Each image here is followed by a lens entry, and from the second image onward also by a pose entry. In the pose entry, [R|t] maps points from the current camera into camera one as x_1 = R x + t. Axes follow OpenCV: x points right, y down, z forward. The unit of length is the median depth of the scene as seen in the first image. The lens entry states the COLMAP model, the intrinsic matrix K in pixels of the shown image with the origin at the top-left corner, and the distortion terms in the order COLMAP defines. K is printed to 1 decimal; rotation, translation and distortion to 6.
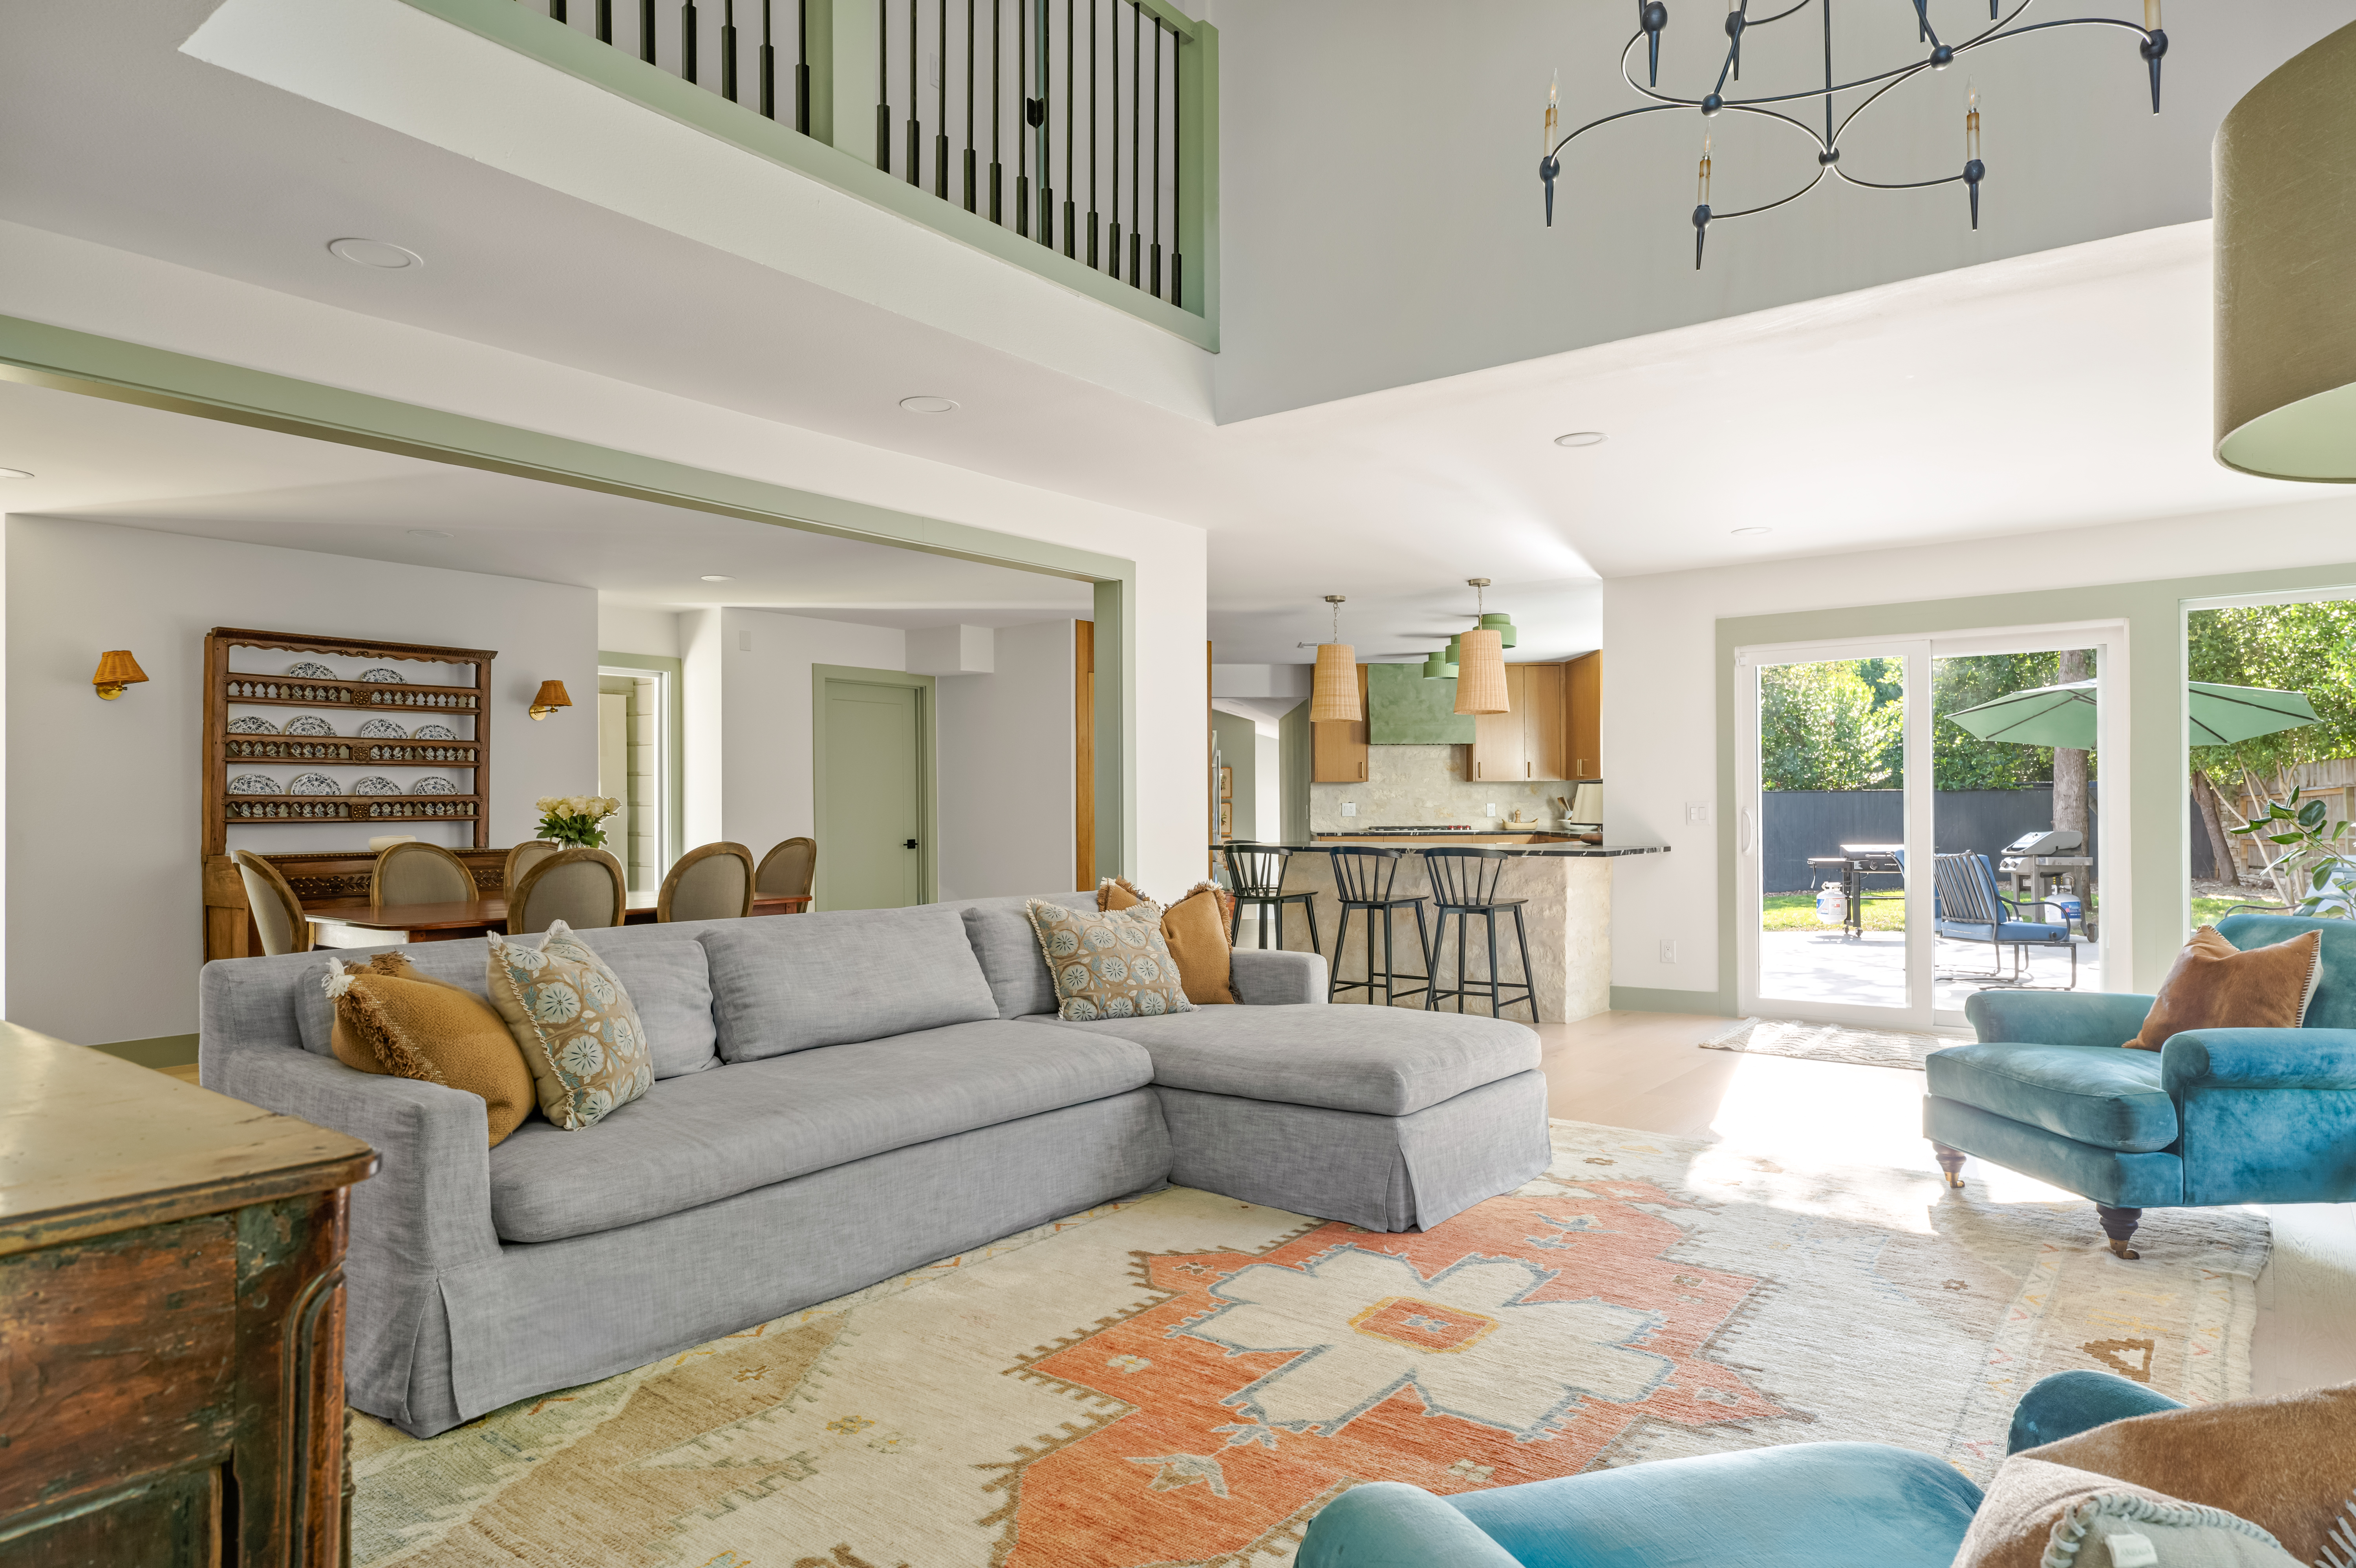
lens RADIAL K [[1409.0, 0, 1178.0], [0, 1409.0, 784.0], [0, 0, 1]] dist [0.015905, -0.001135]
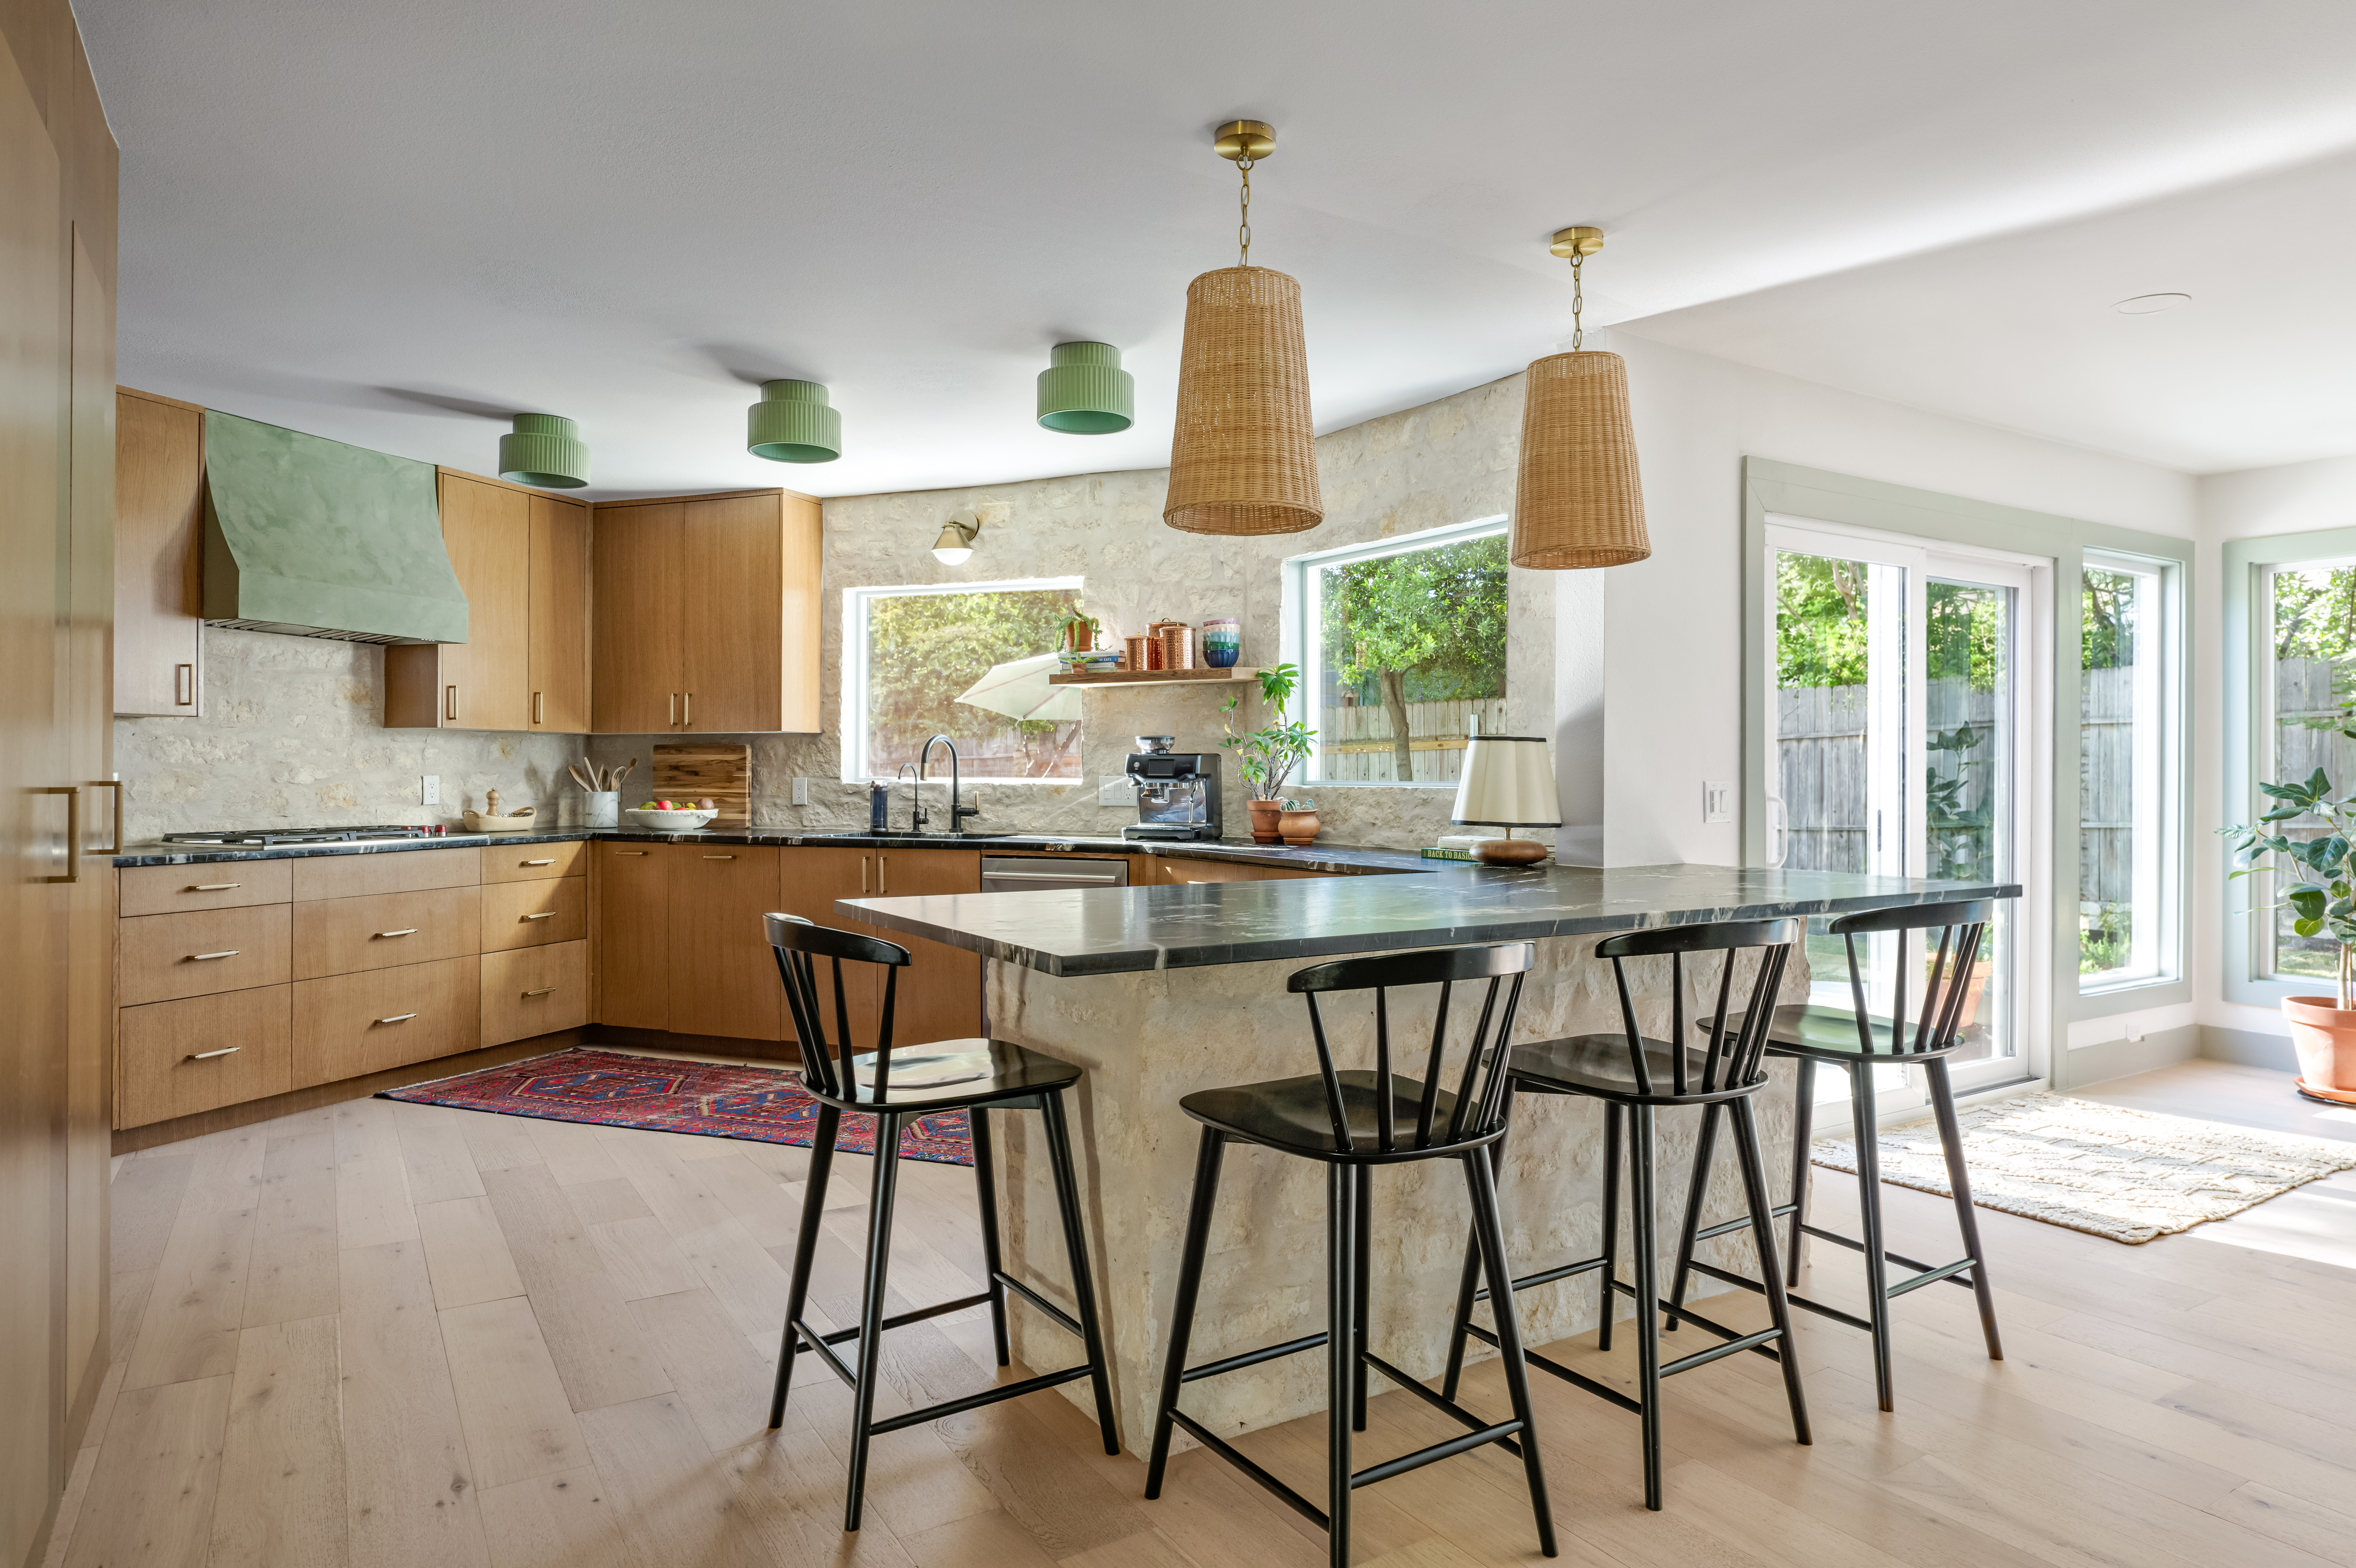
lens RADIAL K [[1409.0, 0, 1178.0], [0, 1409.0, 784.0], [0, 0, 1]] dist [0.015905, -0.001135]
pose [[0.344511, 0.003228, 0.938777, -0.133388], [-0.019276, 0.999808, 0.003636, 0.009958], [-0.938584, -0.019349, 0.344507, 0.608334]]
